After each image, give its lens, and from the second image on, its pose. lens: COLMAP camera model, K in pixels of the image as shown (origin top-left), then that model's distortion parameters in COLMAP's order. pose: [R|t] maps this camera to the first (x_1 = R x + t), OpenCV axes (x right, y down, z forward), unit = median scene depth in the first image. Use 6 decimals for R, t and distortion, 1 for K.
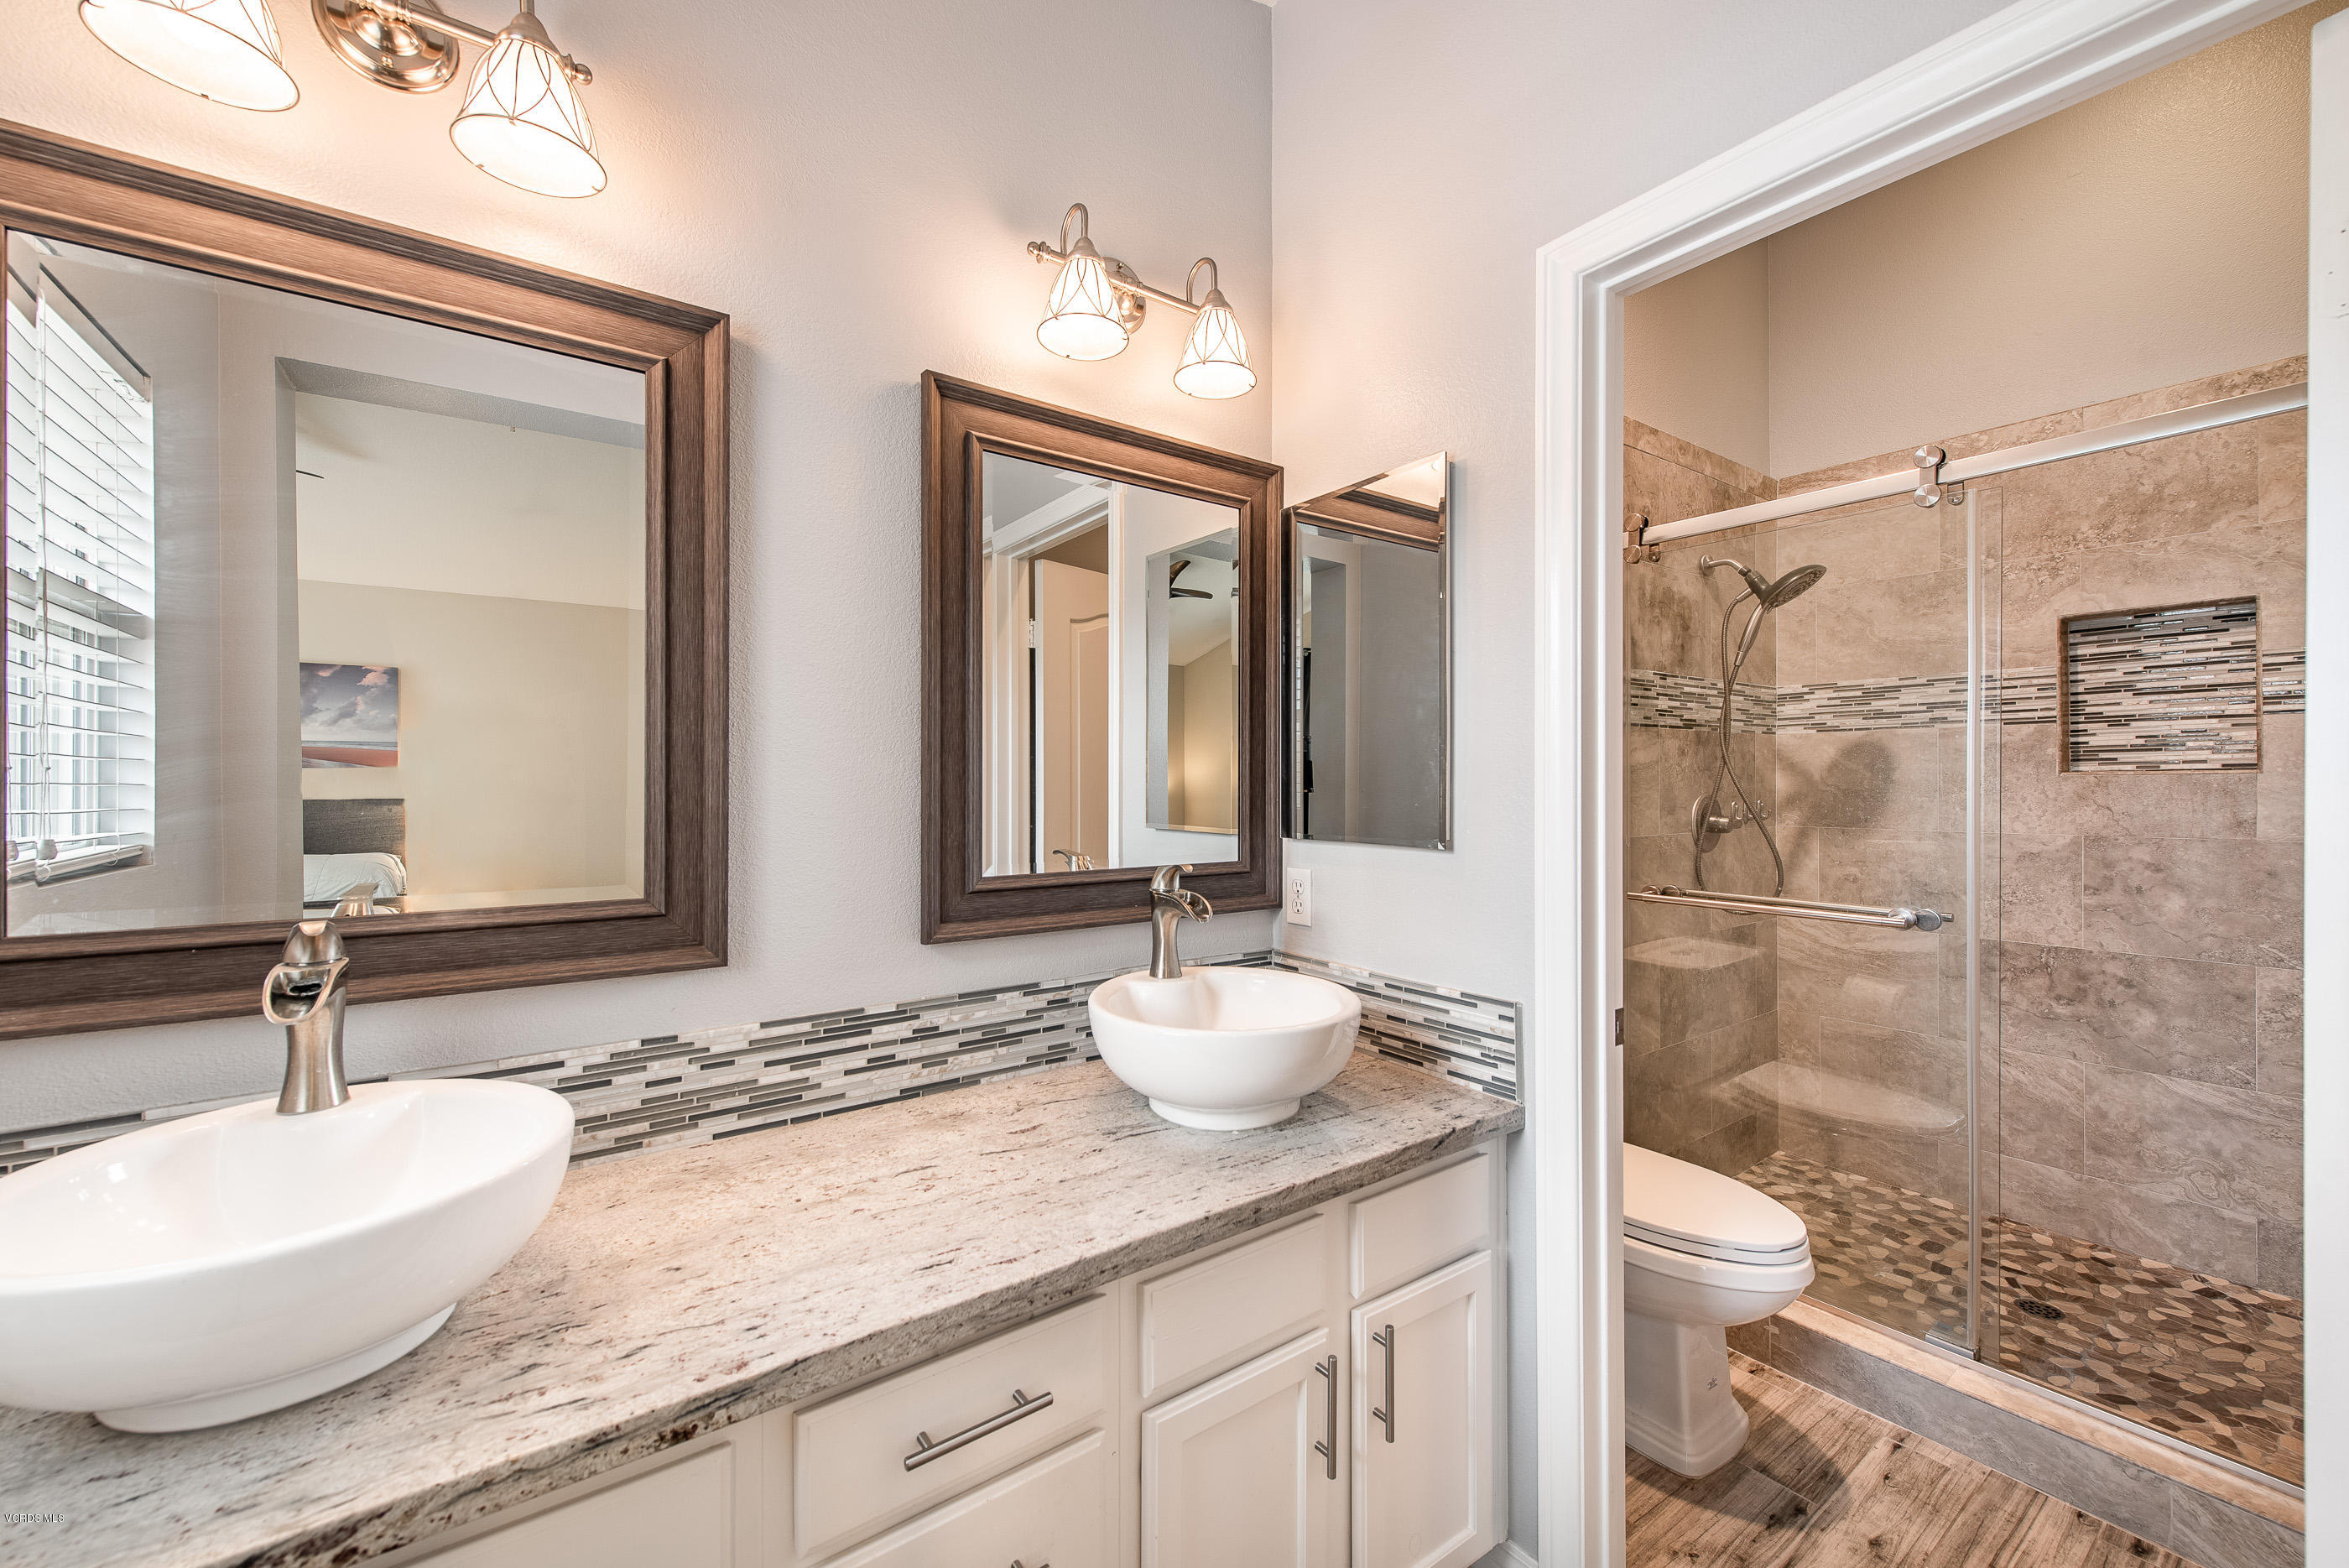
lens RADIAL K [[924.0, 0, 1165.5], [0, 924.0, 780.8], [0, 0, 1]] dist [0.003132, -0.002610]
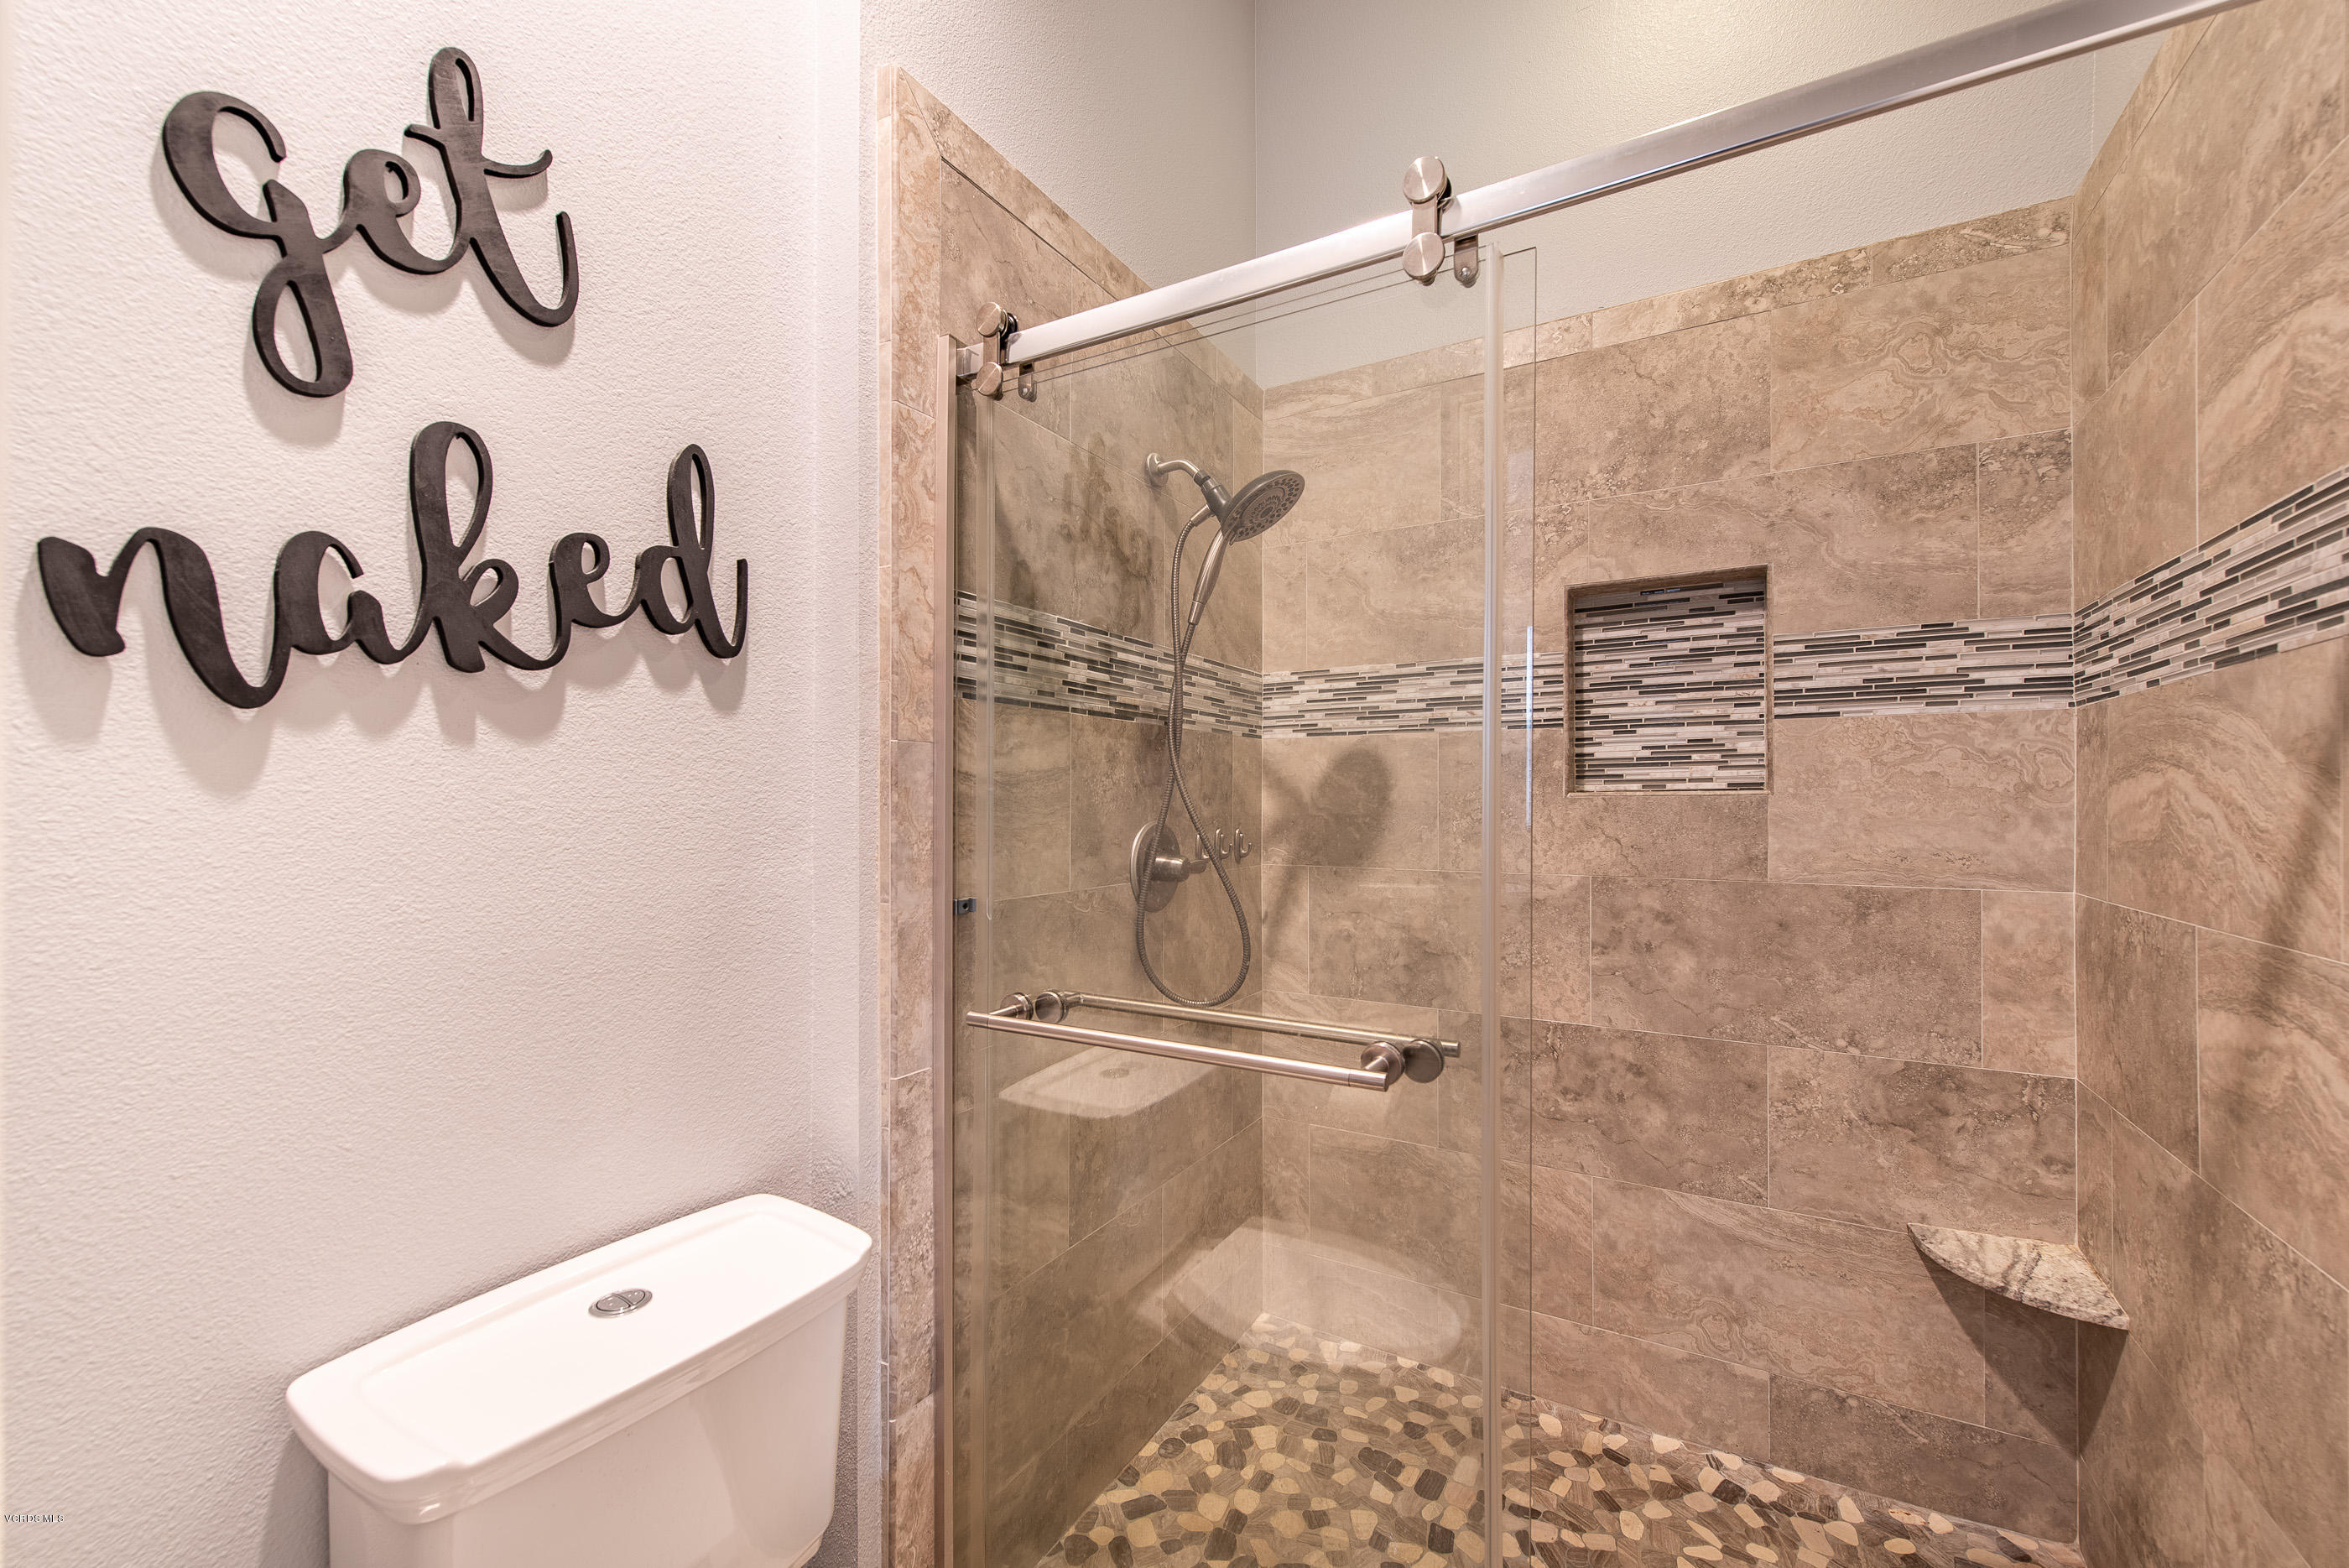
lens RADIAL K [[924.0, 0, 1181.9], [0, 924.0, 795.2], [0, 0, 1]] dist [0.003132, -0.002610]
pose [[0.910529, 0.008612, 0.413355, 0.375527], [-0.005123, 0.999941, -0.009549, 0.001985], [-0.413413, 0.006577, 0.910520, 0.450643]]
